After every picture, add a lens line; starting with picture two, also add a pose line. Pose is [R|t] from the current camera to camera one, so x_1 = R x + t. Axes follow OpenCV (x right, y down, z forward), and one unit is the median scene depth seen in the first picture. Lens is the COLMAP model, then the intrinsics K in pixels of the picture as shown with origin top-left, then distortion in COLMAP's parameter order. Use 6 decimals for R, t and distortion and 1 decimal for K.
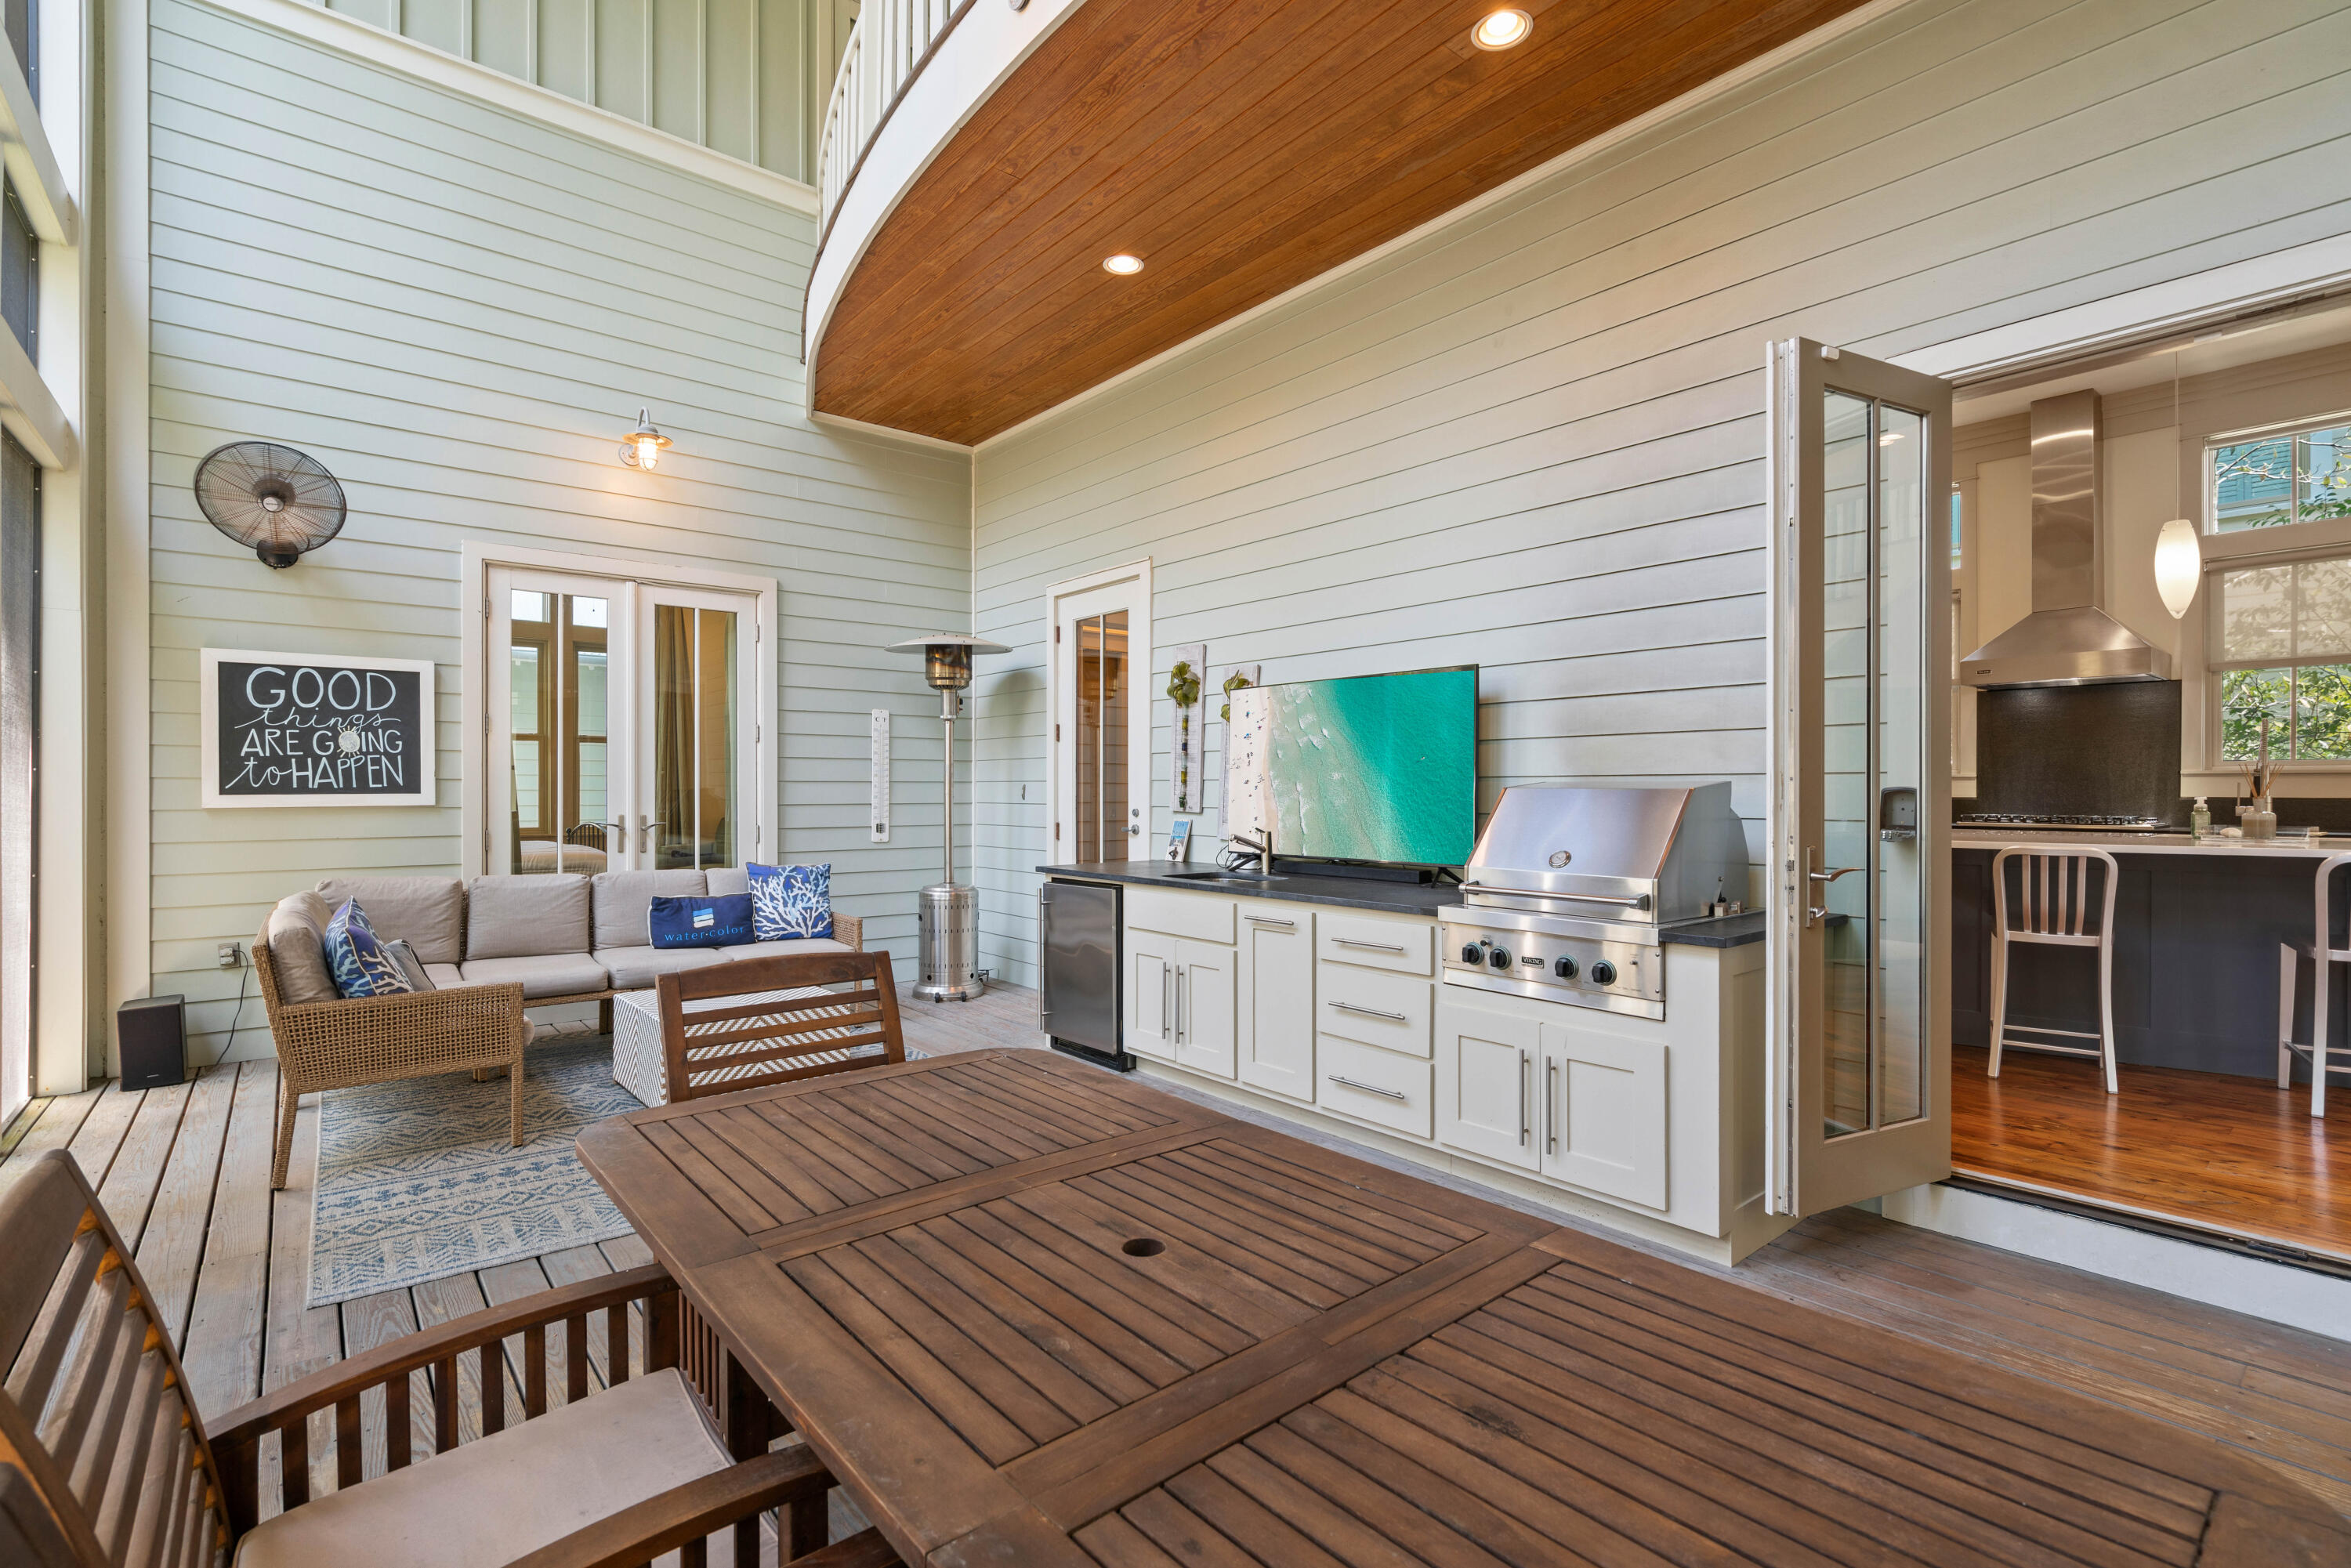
lens RADIAL K [[1058.8, 0, 1184.5], [0, 1058.8, 790.3], [0, 0, 1]] dist [-0.007381, 0.000580]
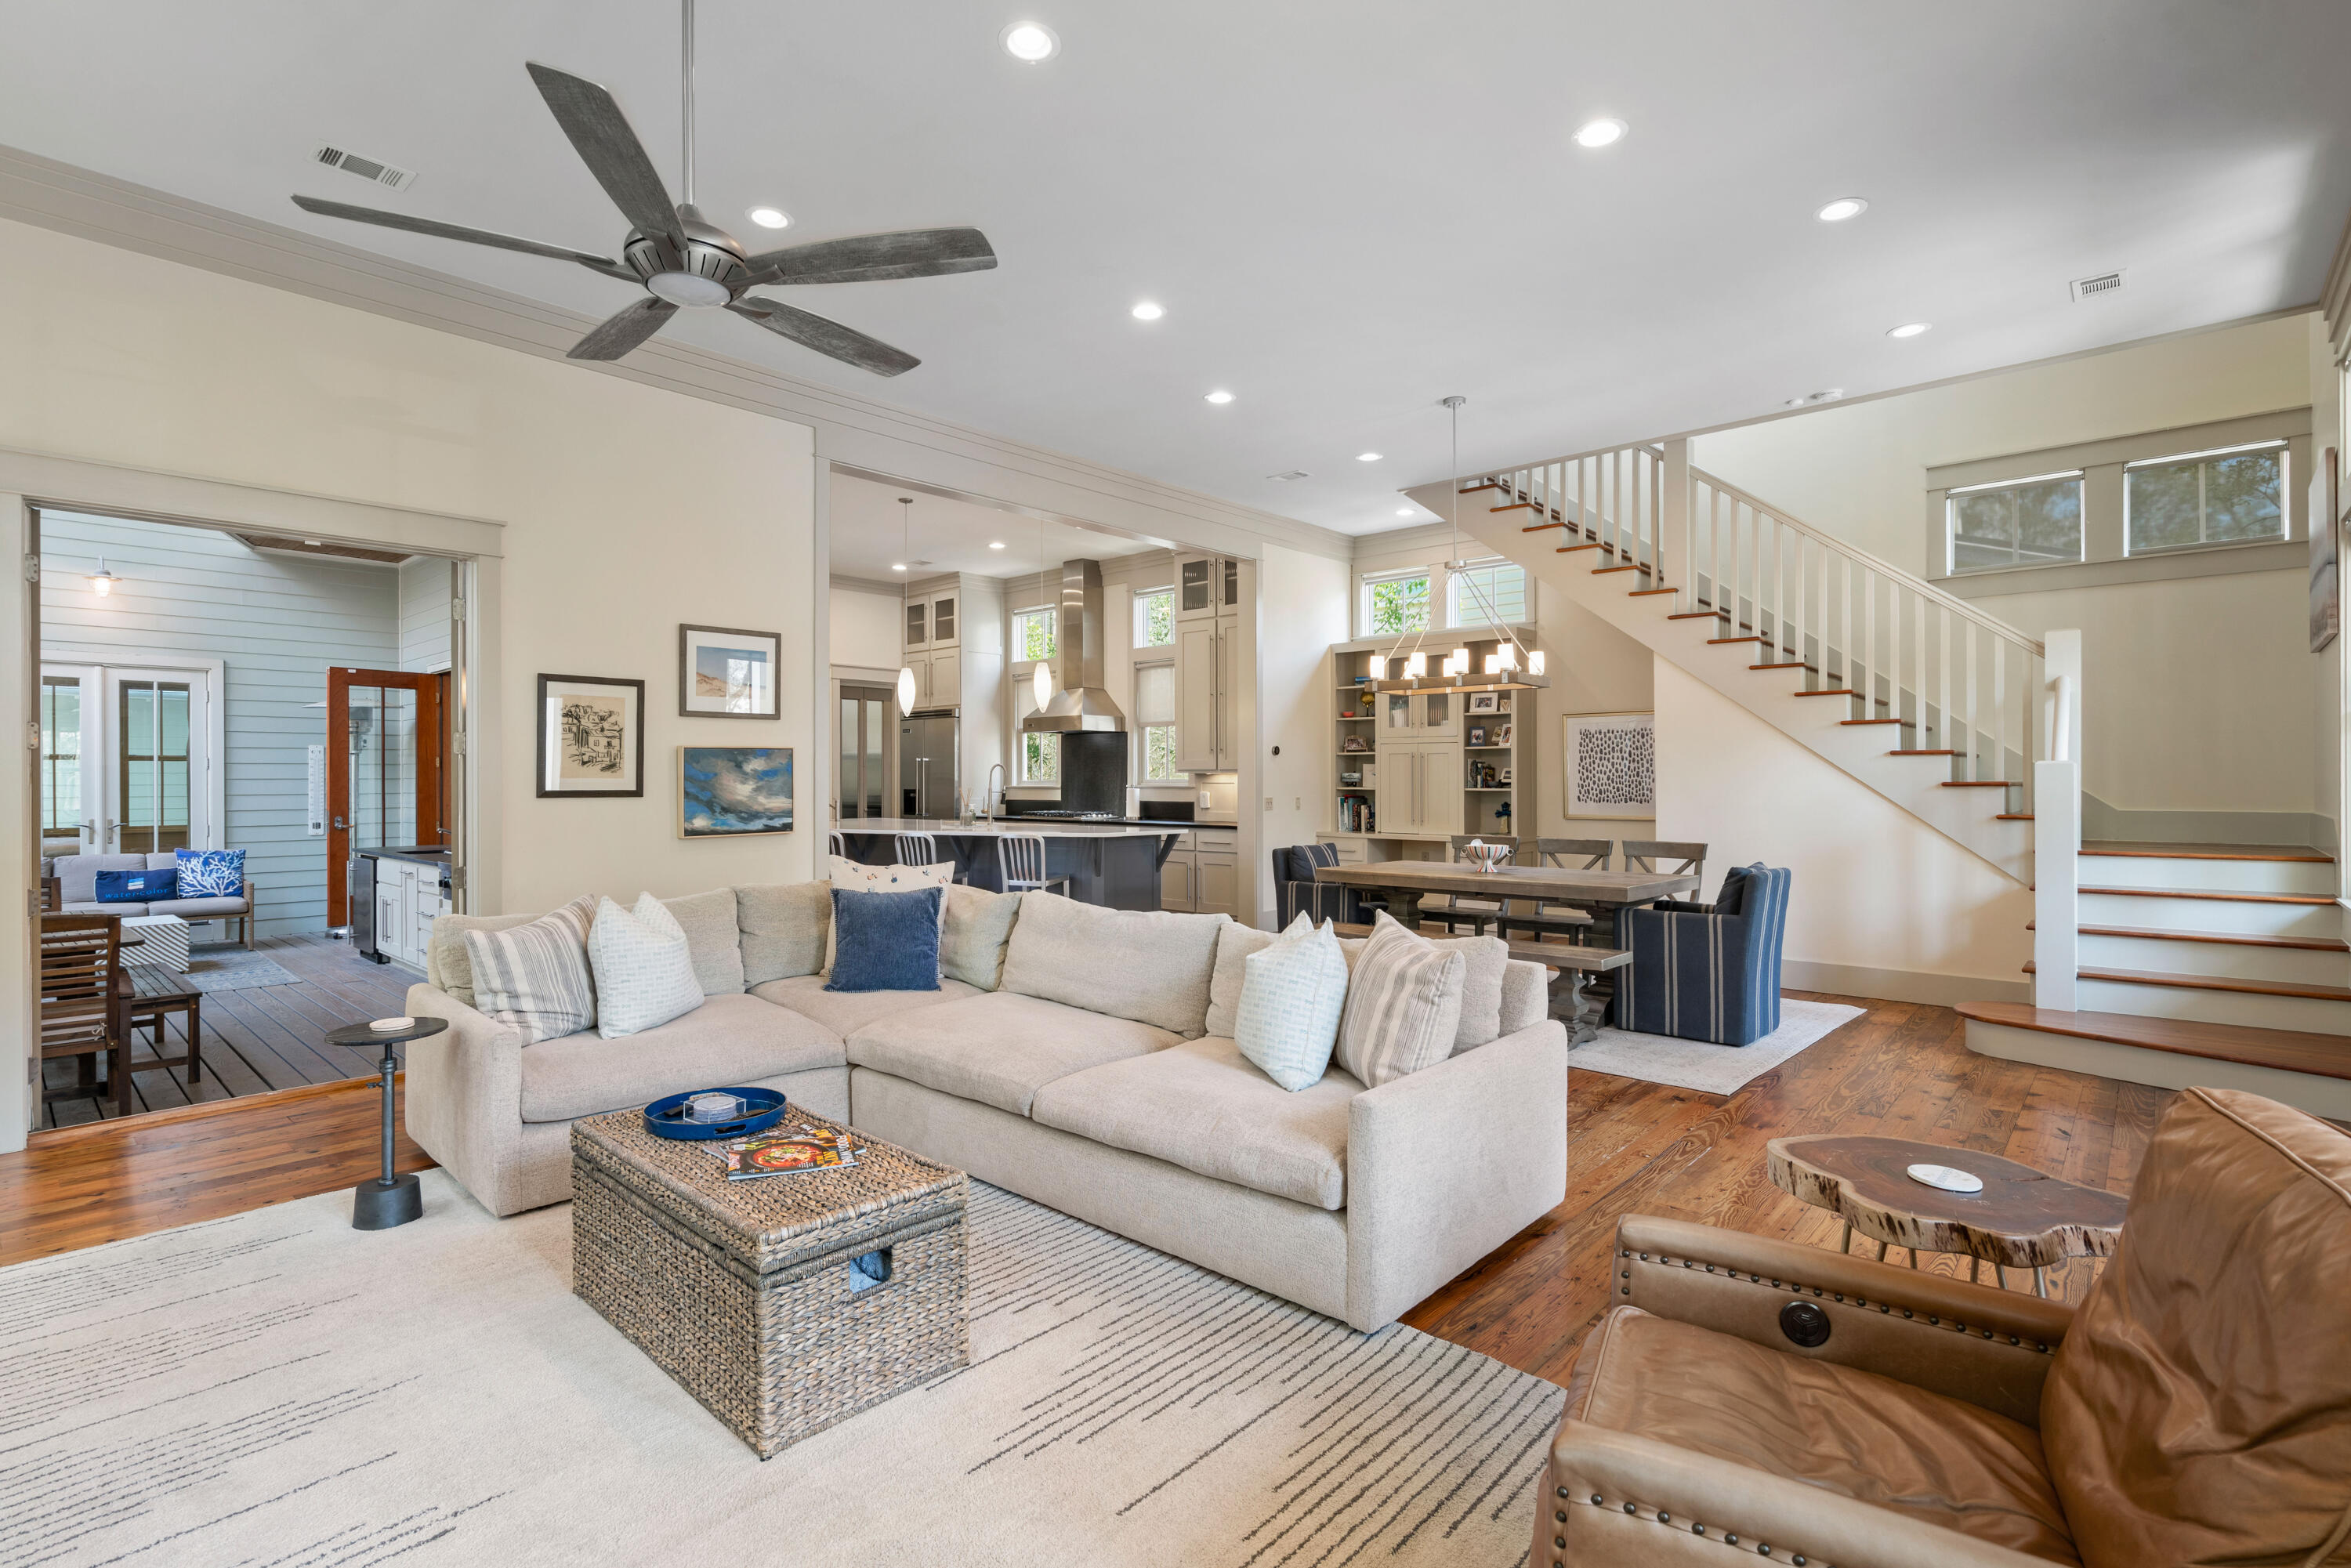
lens RADIAL K [[1106.6, 0, 1172.2], [0, 1106.6, 776.8], [0, 0, 1]] dist [-0.001880, 0.001516]
pose [[0.991242, -0.000230, 0.132056, 0.834290], [0.000717, 0.999993, -0.003639, -0.031378], [-0.132054, 0.003701, 0.991236, -0.821338]]
